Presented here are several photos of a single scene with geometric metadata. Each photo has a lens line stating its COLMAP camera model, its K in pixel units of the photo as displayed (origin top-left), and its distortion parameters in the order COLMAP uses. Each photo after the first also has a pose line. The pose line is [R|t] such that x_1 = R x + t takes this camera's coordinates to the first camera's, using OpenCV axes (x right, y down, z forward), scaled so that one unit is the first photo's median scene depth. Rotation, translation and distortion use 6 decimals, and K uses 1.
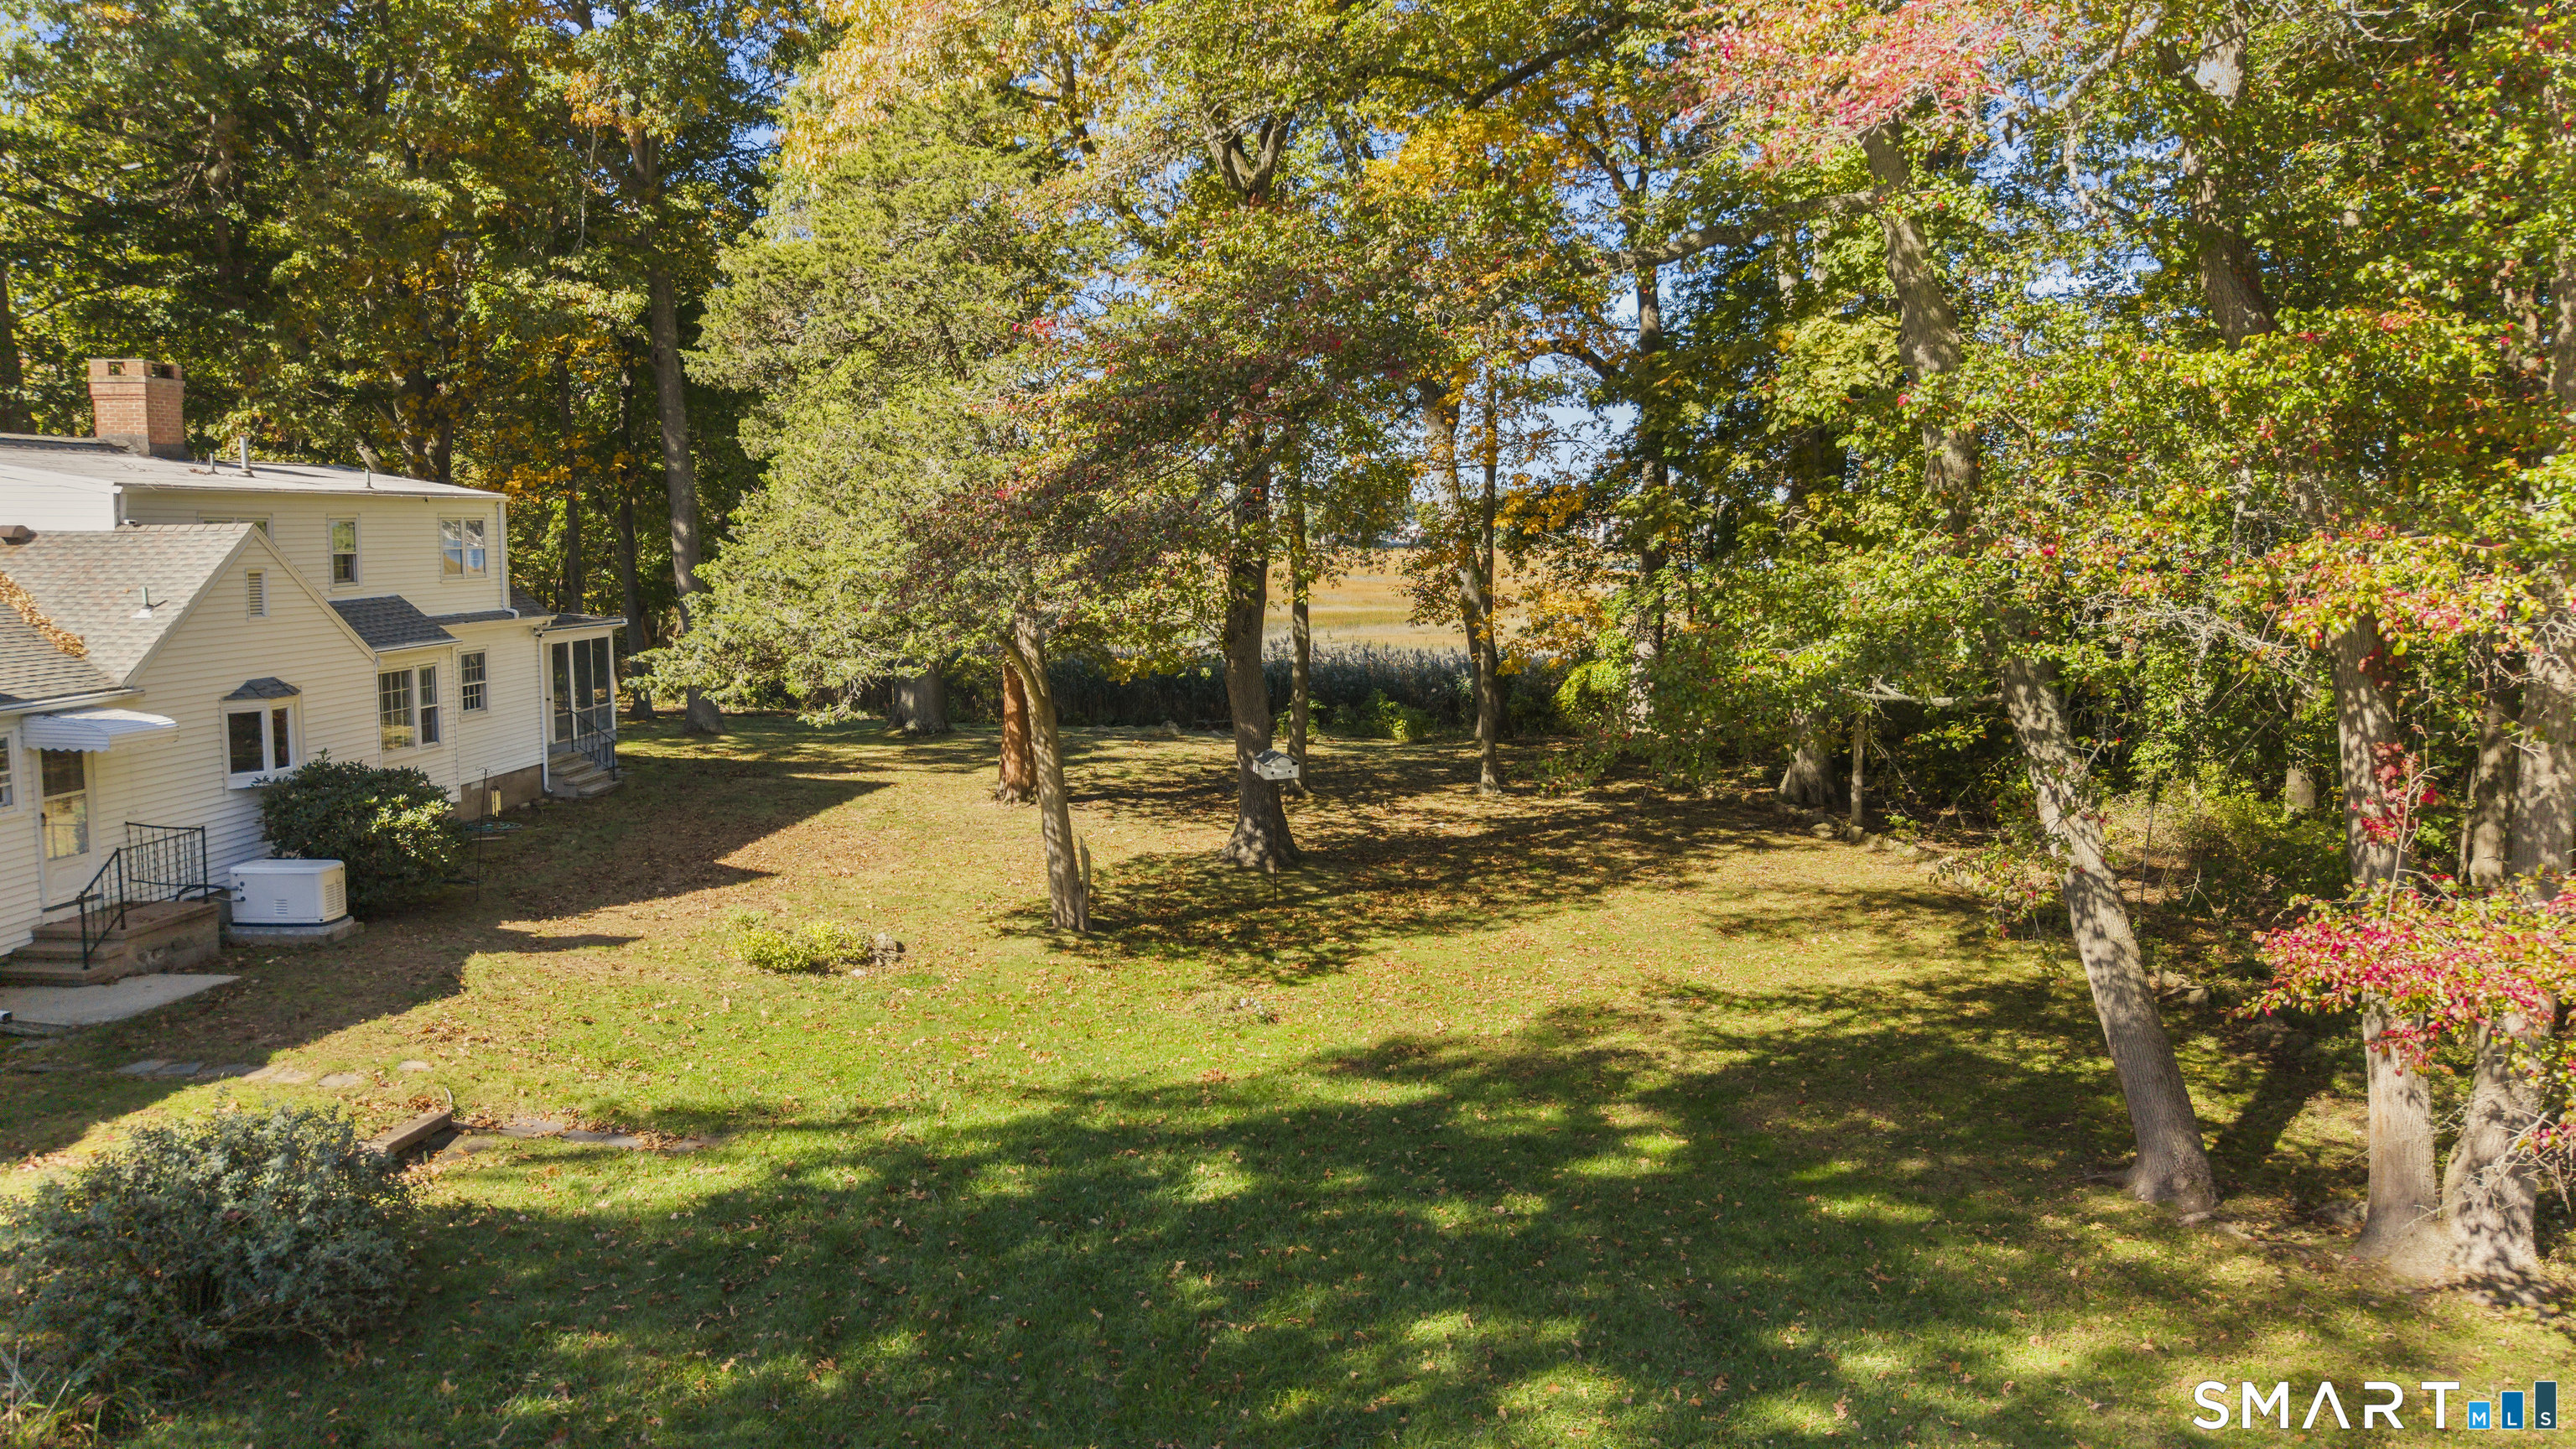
lens RADIAL K [[1832.2, 0, 1339.1], [0, 1832.2, 641.6], [0, 0, 1]] dist [0.110662, -0.133371]
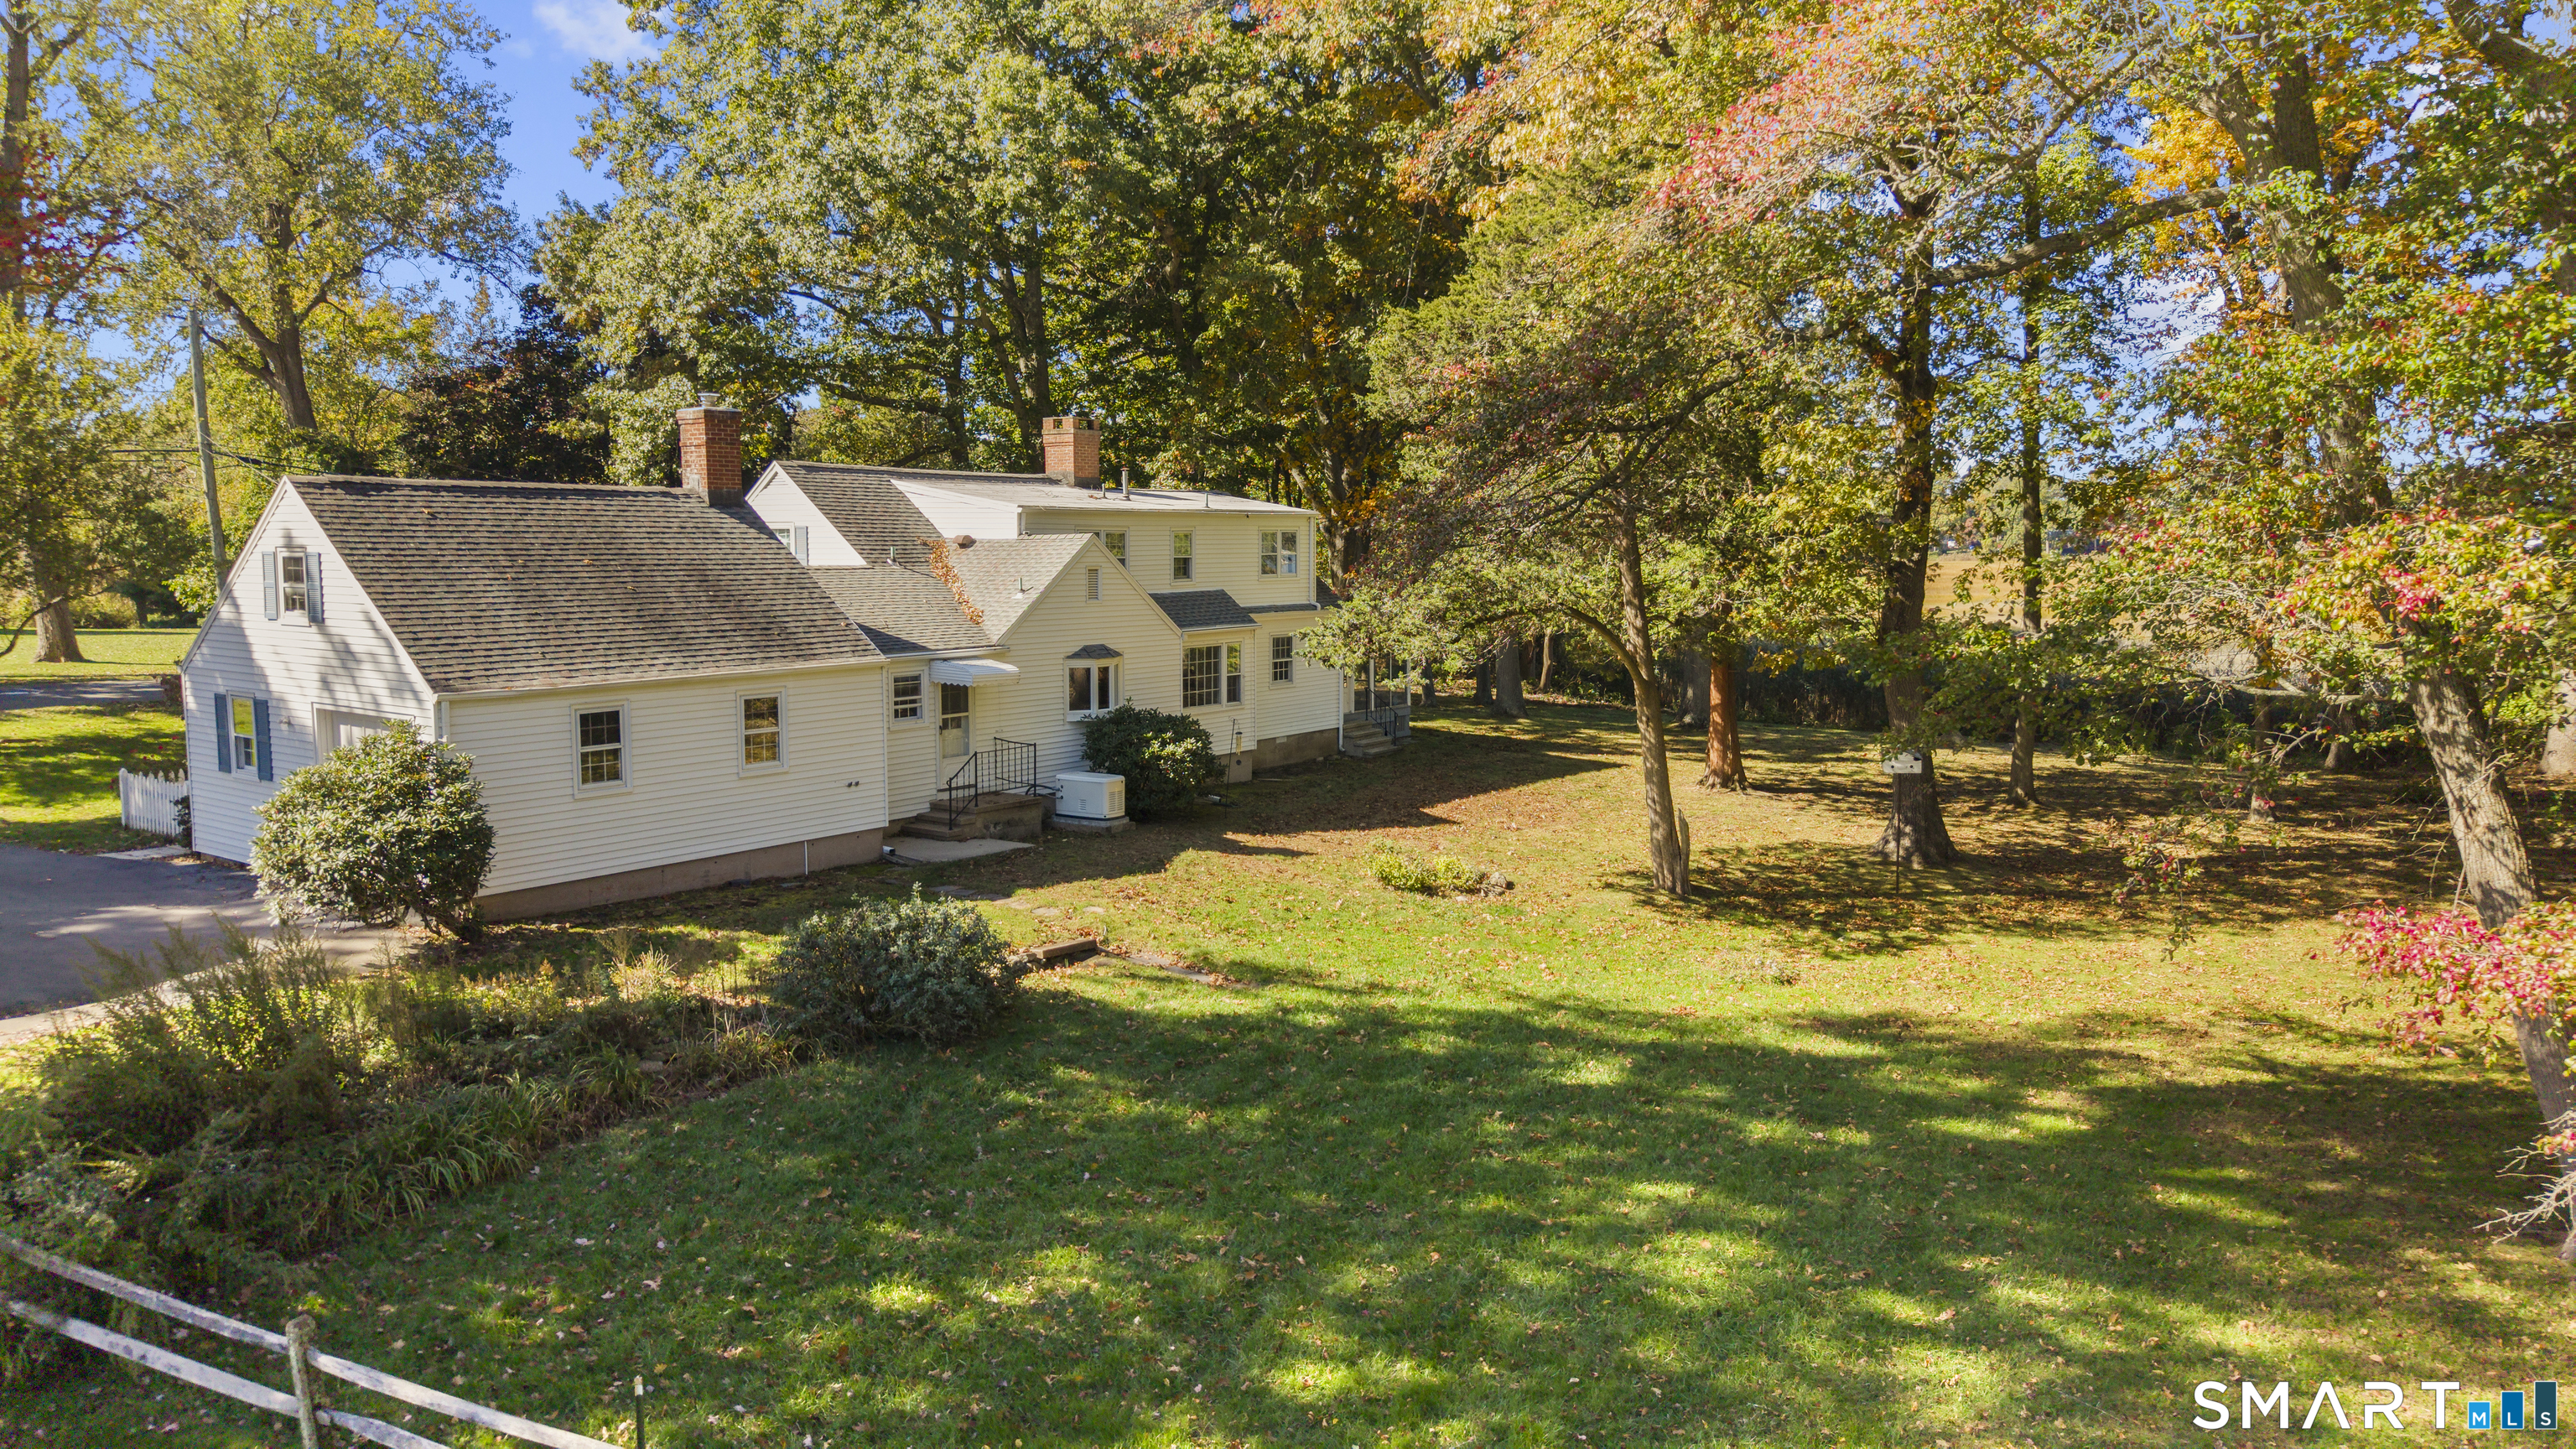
lens RADIAL K [[1820.8, 0, 1288.0], [0, 1820.8, 724.5], [0, 0, 1]] dist [0.095799, -0.001998]
pose [[0.844925, 0.051017, -0.532446, 0.305858], [-0.031950, 0.998477, 0.044970, 0.014993], [0.533930, -0.020984, 0.845268, -0.082924]]
